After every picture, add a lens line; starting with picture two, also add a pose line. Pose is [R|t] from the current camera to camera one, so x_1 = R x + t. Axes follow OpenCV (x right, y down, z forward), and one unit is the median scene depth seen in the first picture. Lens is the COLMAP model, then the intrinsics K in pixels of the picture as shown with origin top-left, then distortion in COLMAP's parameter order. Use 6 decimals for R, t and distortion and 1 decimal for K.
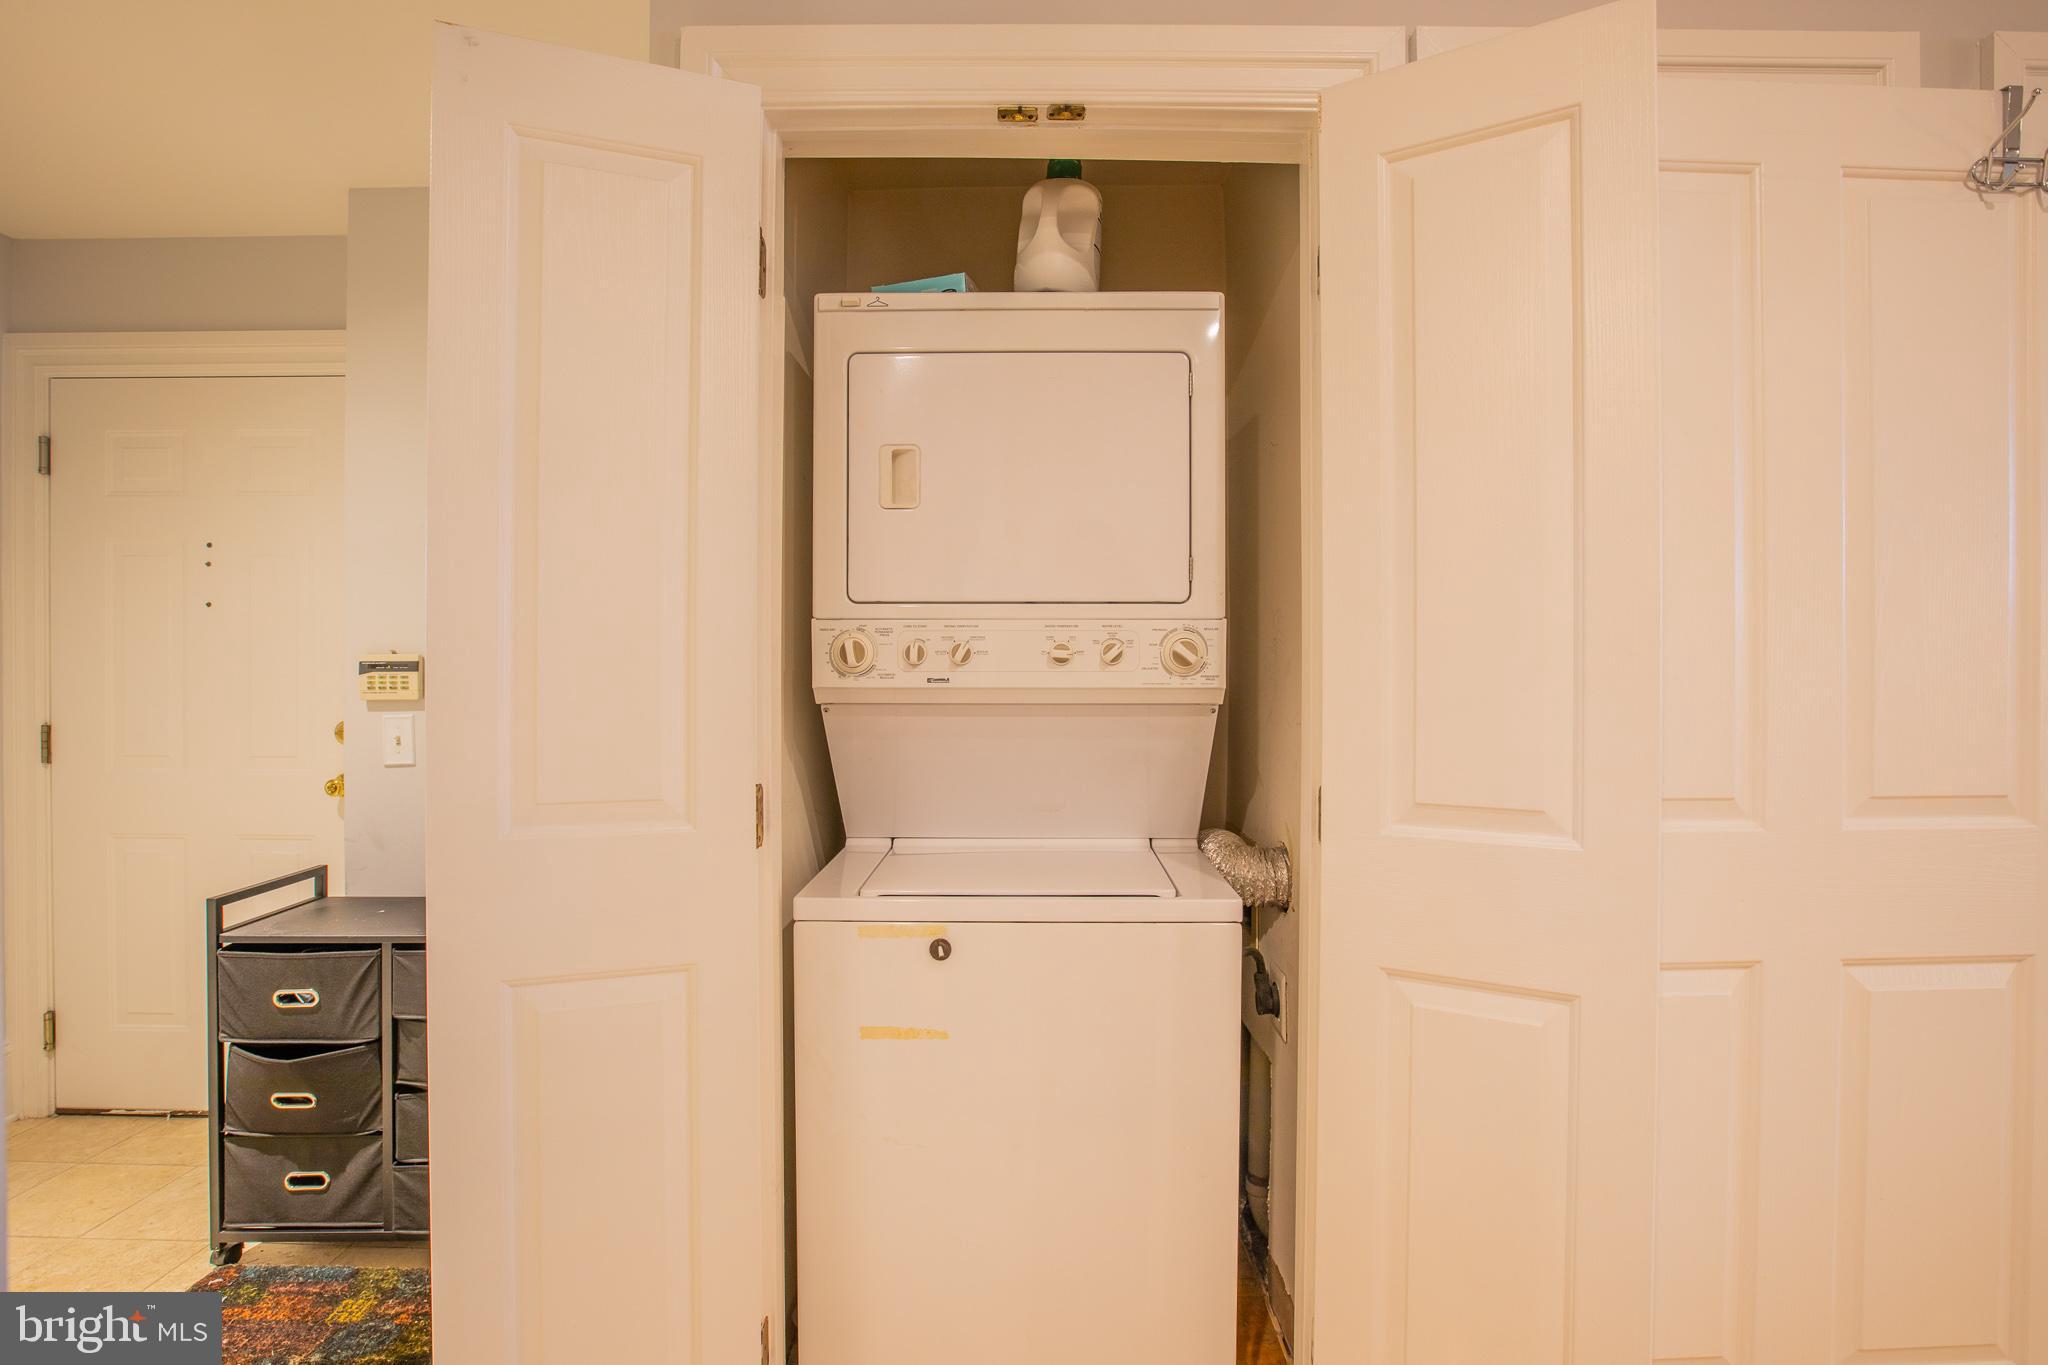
lens RADIAL K [[962.8, 0, 1038.9], [0, 962.8, 675.1], [0, 0, 1]] dist [-0.049143, 0.019687]
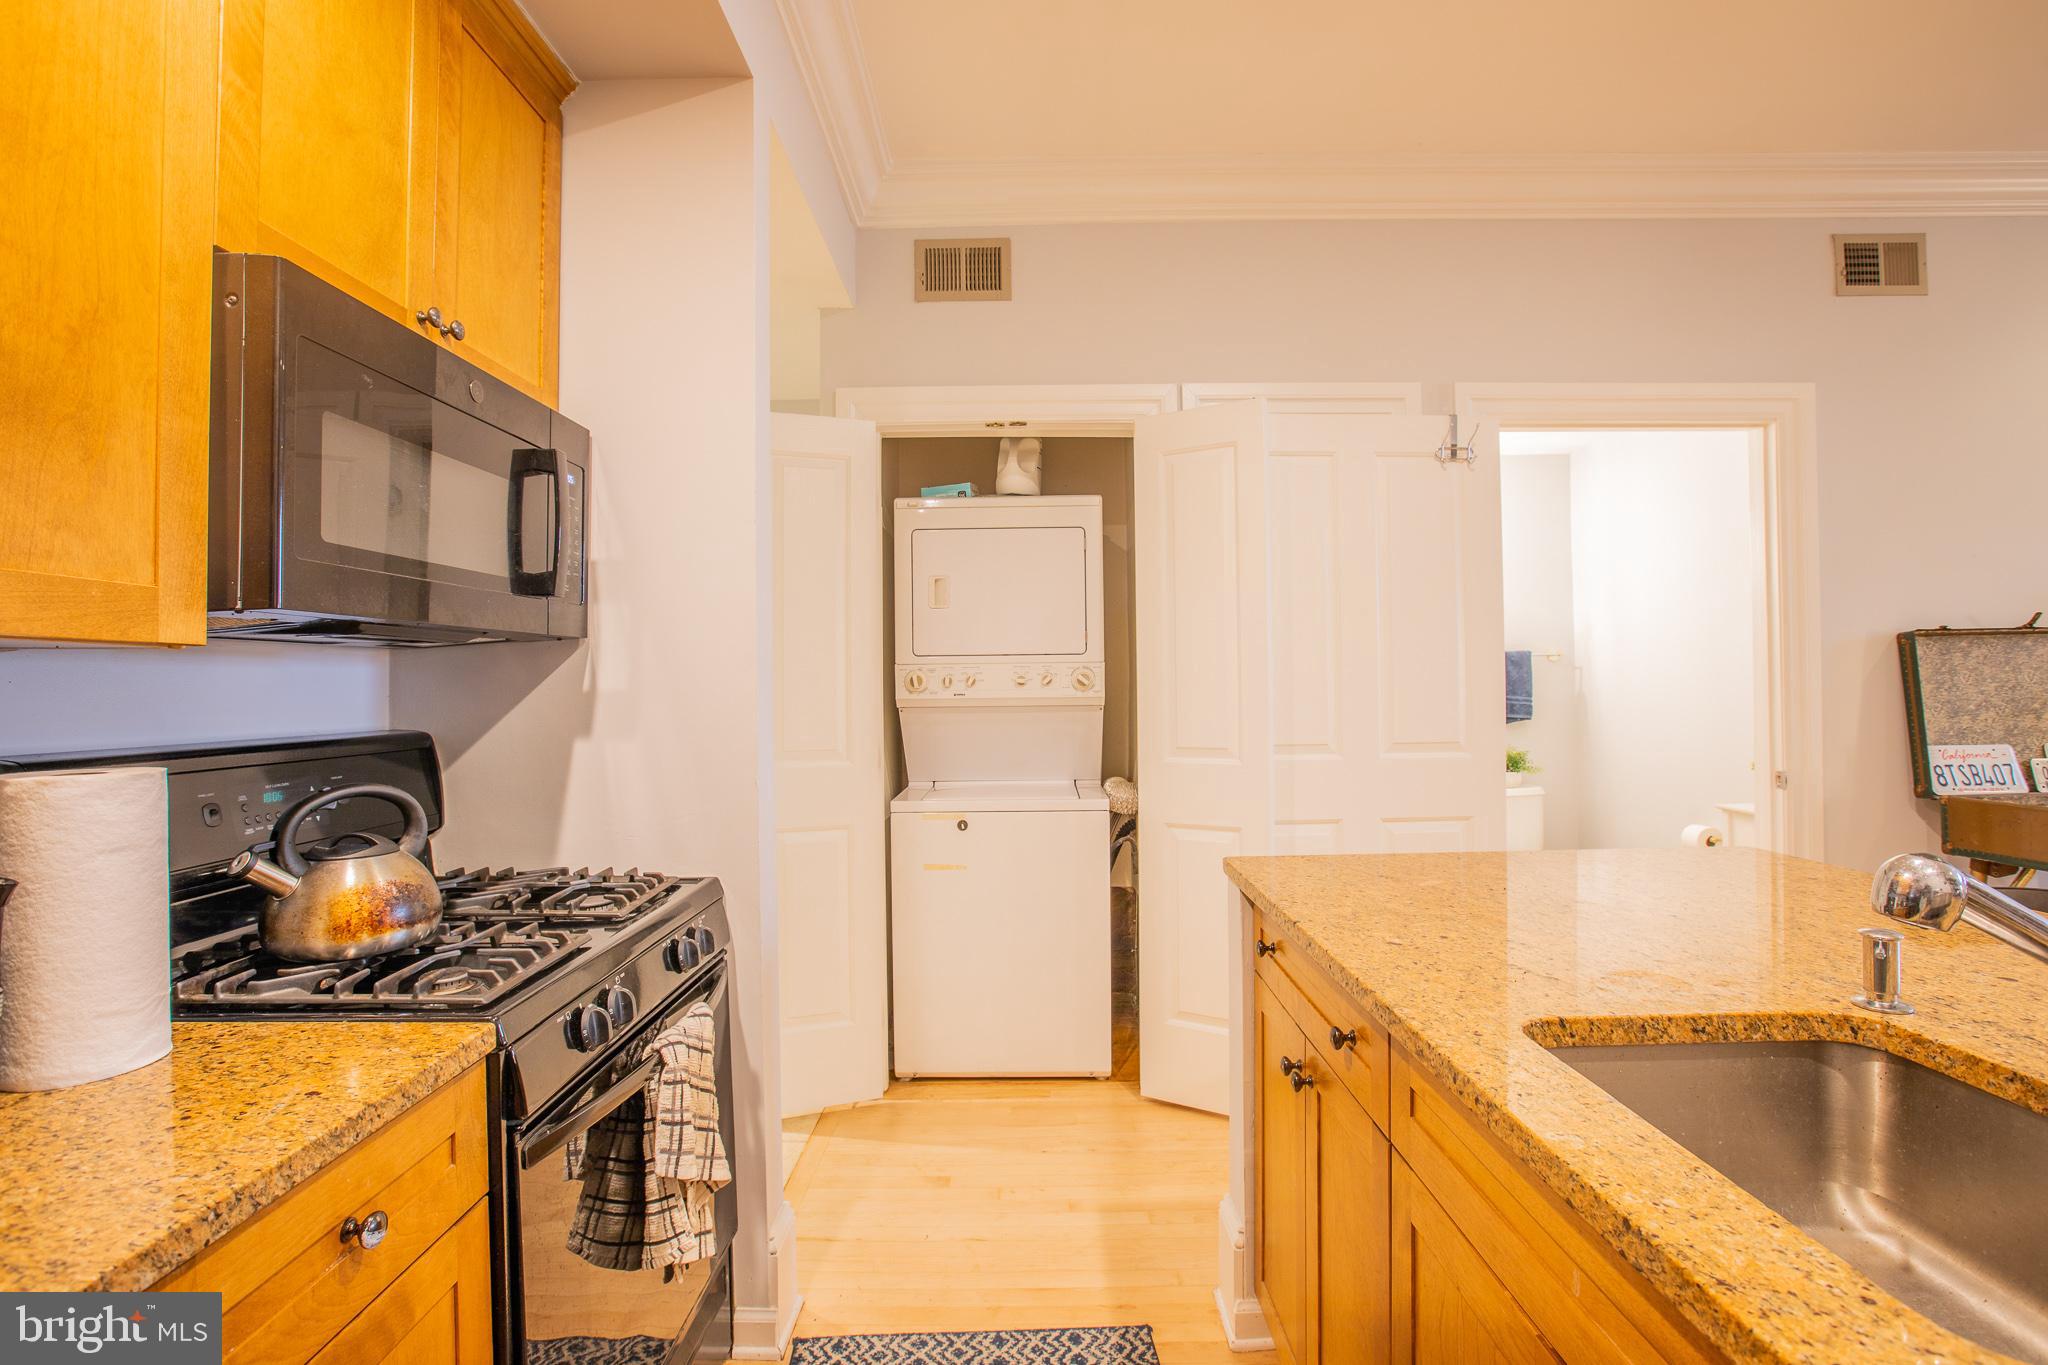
lens RADIAL K [[962.8, 0, 1038.9], [0, 962.8, 675.1], [0, 0, 1]] dist [-0.049143, 0.019687]
pose [[0.999908, -0.012753, -0.004580, 0.068897], [0.012680, 0.999799, -0.015545, -0.002220], [0.004778, 0.015486, 0.999869, -0.986934]]
